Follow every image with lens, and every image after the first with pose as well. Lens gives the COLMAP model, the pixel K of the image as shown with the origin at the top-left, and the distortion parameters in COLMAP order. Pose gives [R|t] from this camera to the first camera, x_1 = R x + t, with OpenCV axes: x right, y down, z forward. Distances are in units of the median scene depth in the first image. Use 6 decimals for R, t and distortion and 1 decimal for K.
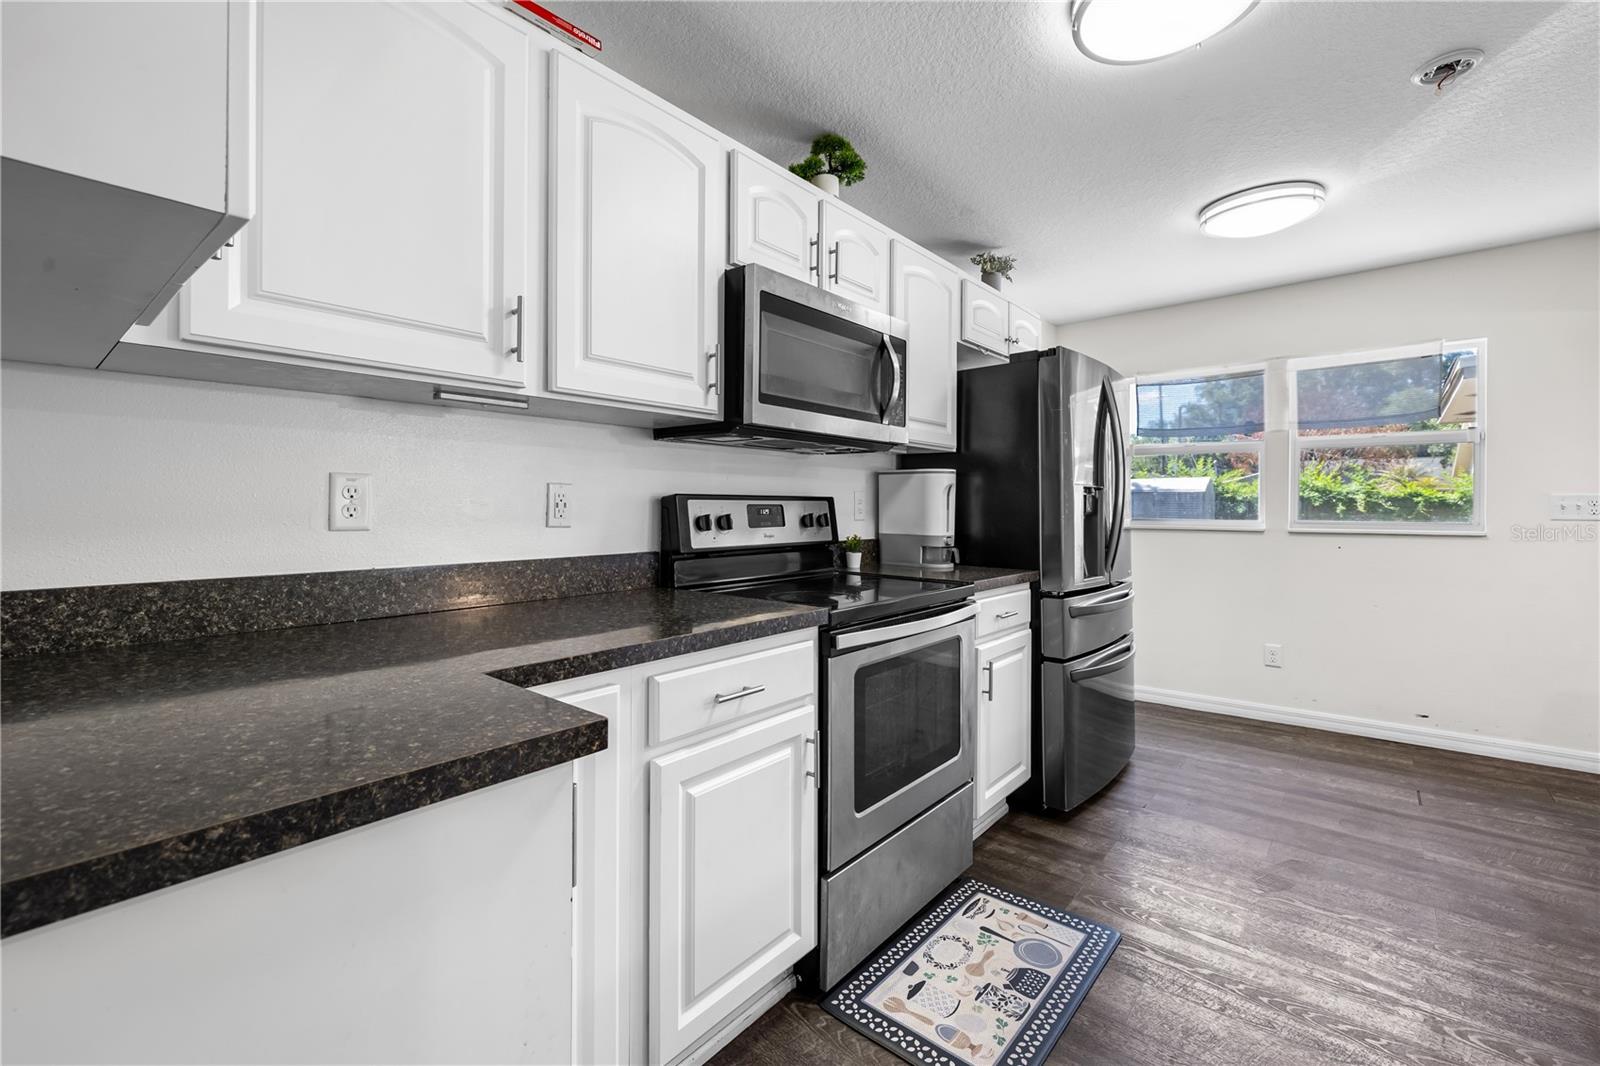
lens RADIAL K [[687.2, 0, 797.0], [0, 687.2, 503.6], [0, 0, 1]] dist [0.001268, 0.000069]
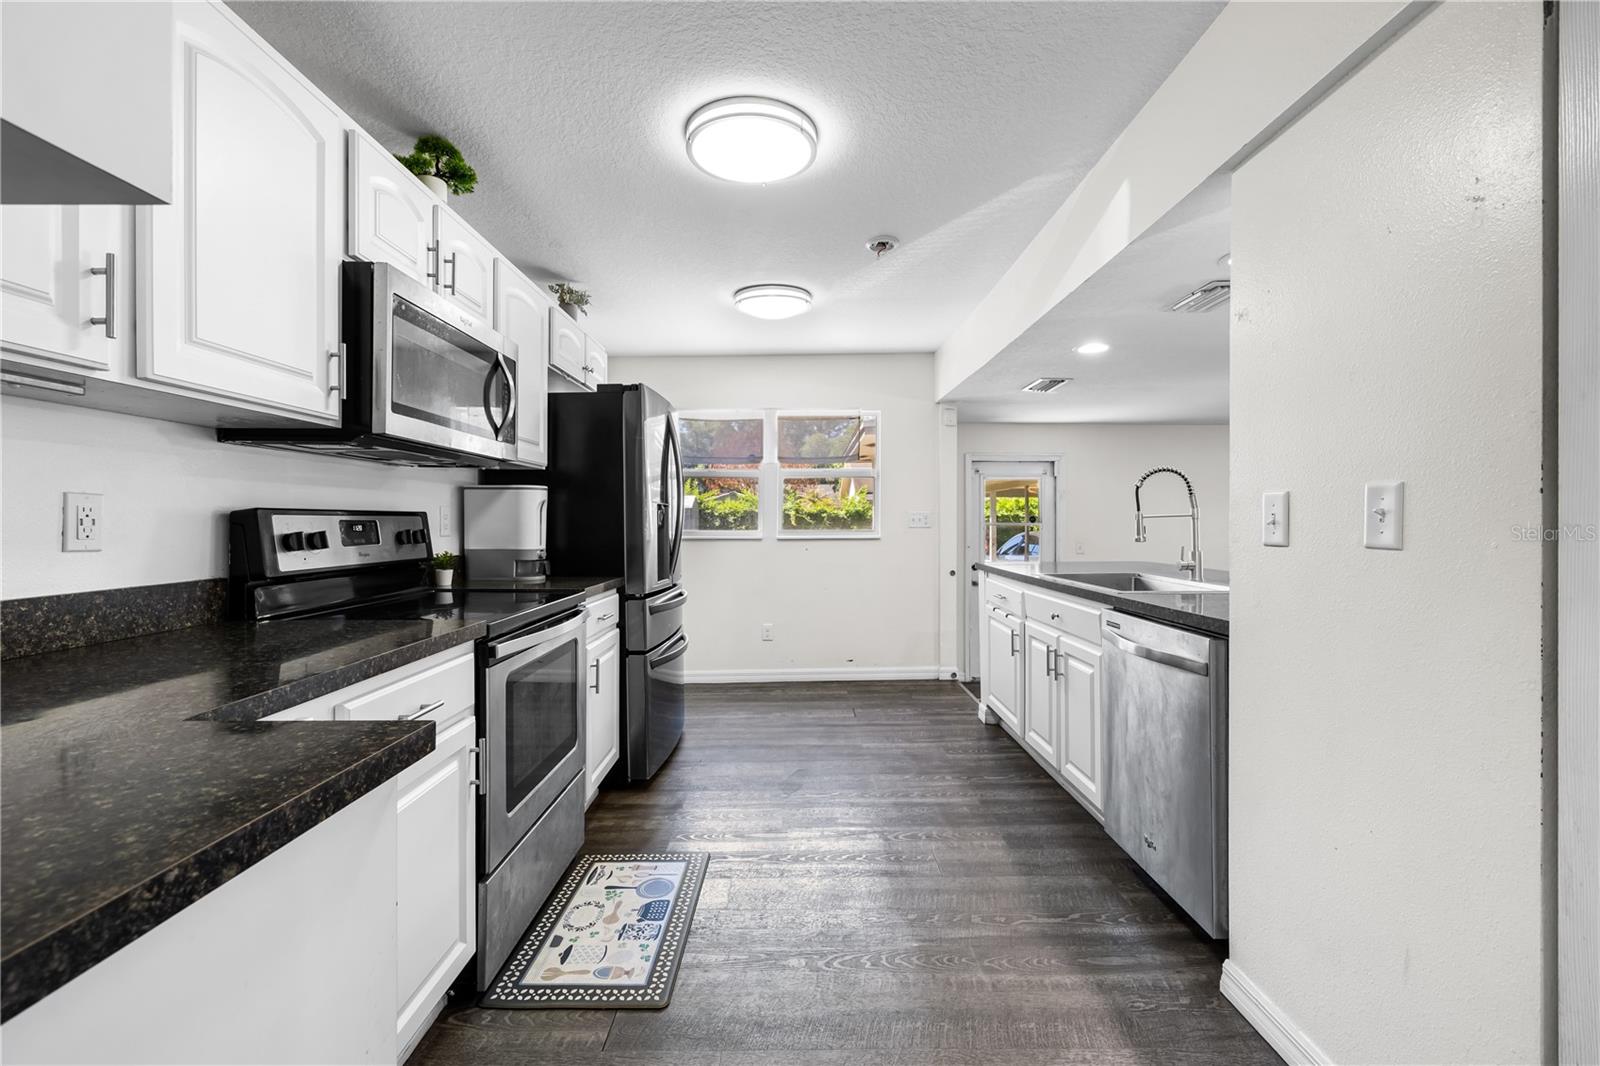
lens RADIAL K [[689.1, 0, 799.7], [0, 689.1, 525.5], [0, 0, 1]] dist [0.001653, 0.000696]
pose [[0.752547, -0.008932, 0.658478, -0.235621], [0.001996, 0.999934, 0.011283, -0.000768], [-0.658535, -0.007177, 0.752515, -0.074379]]
